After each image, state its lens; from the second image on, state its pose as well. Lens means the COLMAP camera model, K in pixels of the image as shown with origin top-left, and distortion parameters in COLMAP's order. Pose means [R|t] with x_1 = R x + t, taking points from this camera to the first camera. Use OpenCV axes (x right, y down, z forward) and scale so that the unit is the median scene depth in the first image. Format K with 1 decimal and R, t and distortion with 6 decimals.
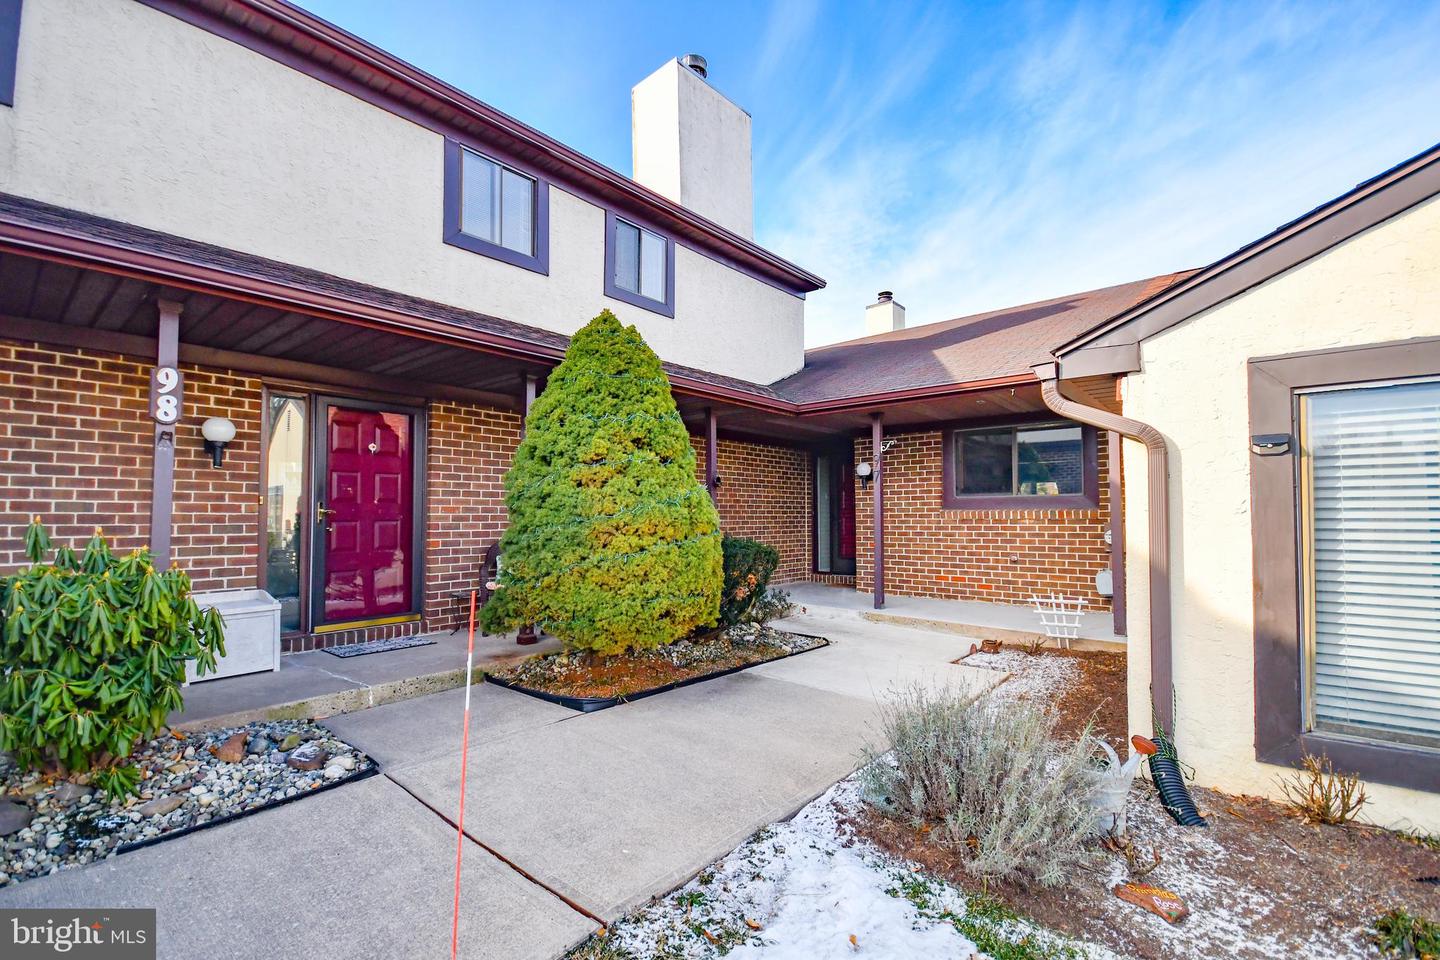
lens RADIAL K [[644.2, 0, 714.1], [0, 644.2, 496.1], [0, 0, 1]] dist [-0.000432, -0.013559]
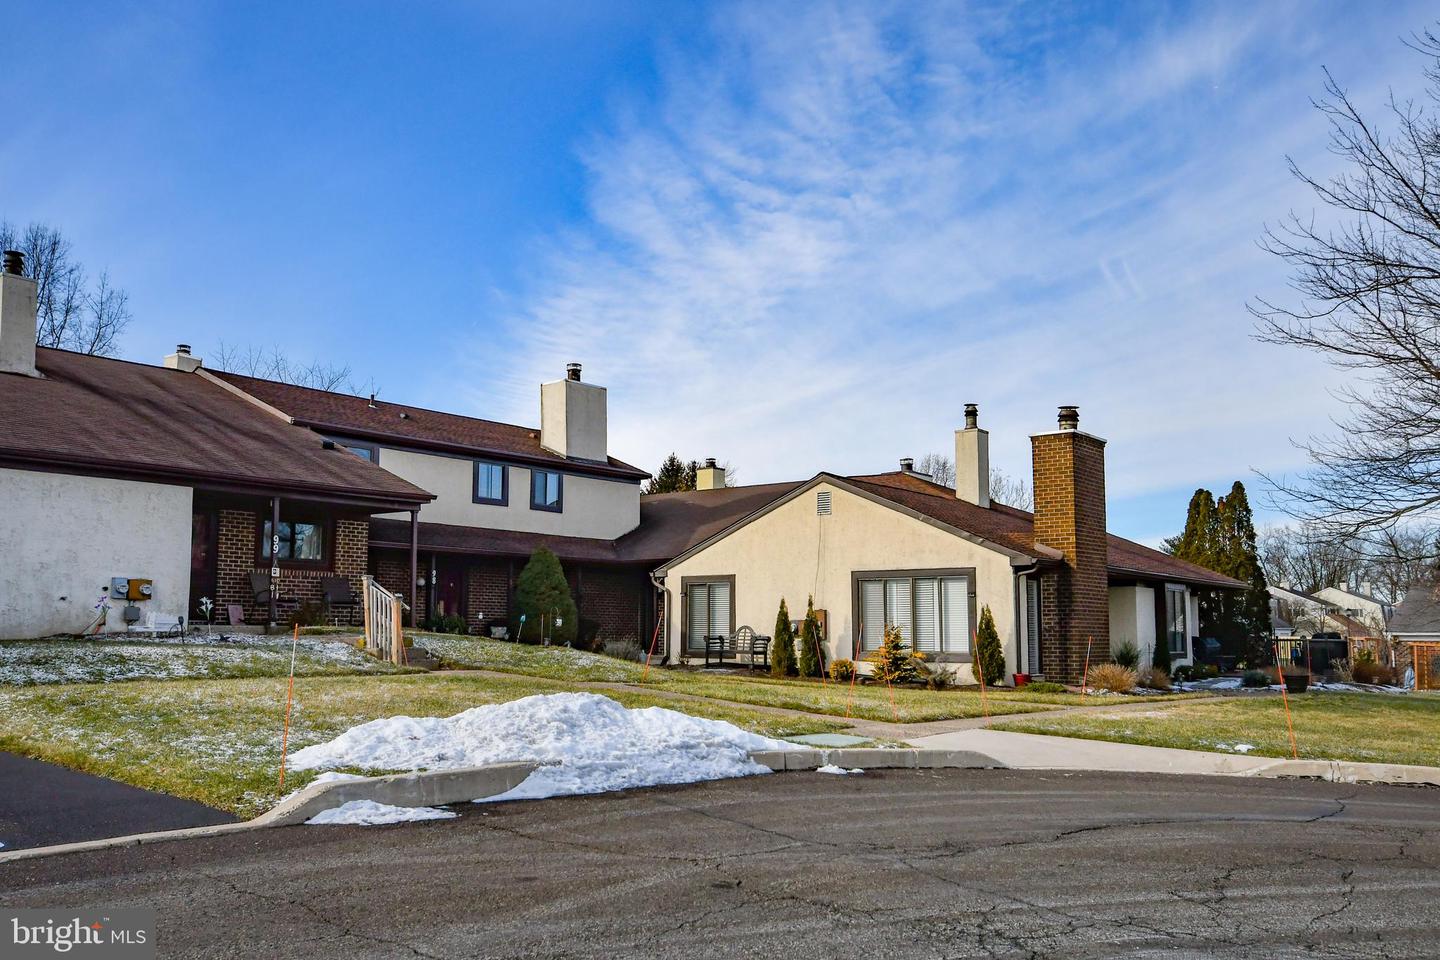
lens RADIAL K [[1318.9, 0, 720.0], [0, 1318.9, 480.0], [0, 0, 1]] dist [0.000272, 0.000037]
pose [[0.997161, 0.012874, 0.074188, 0.122360], [-0.006272, 0.996052, -0.088554, -0.020606], [-0.075035, 0.087838, 0.993305, -3.140691]]
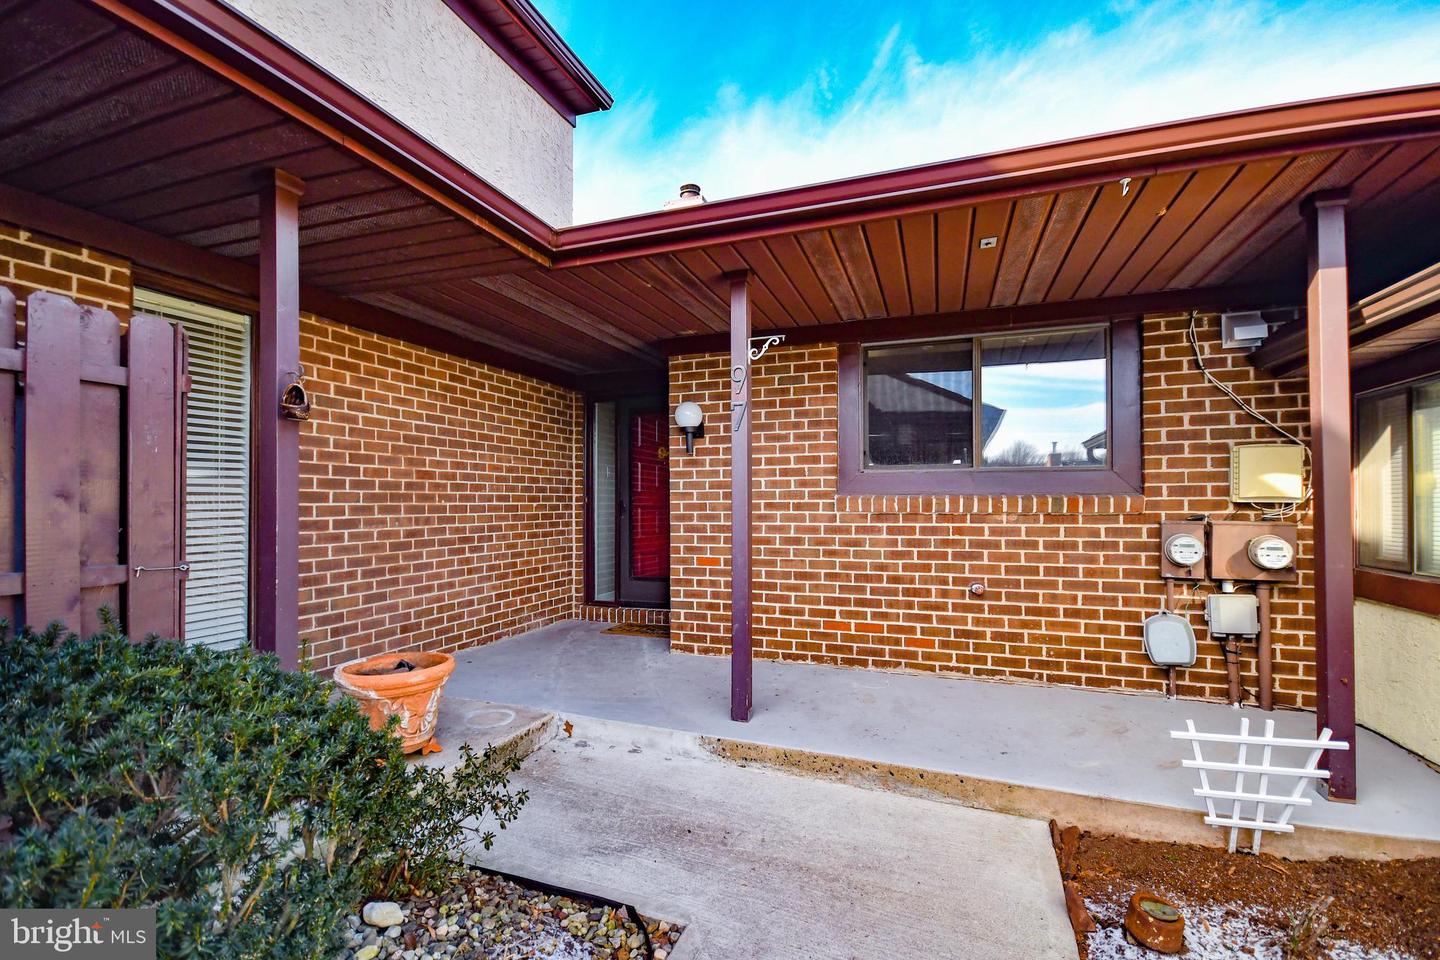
lens RADIAL K [[644.2, 0, 714.1], [0, 644.2, 496.1], [0, 0, 1]] dist [-0.000432, -0.013559]
pose [[0.936989, 0.004440, 0.349329, 0.078150], [-0.012263, 0.999721, 0.020185, 0.013015], [-0.349142, -0.023197, 0.936783, 0.550709]]
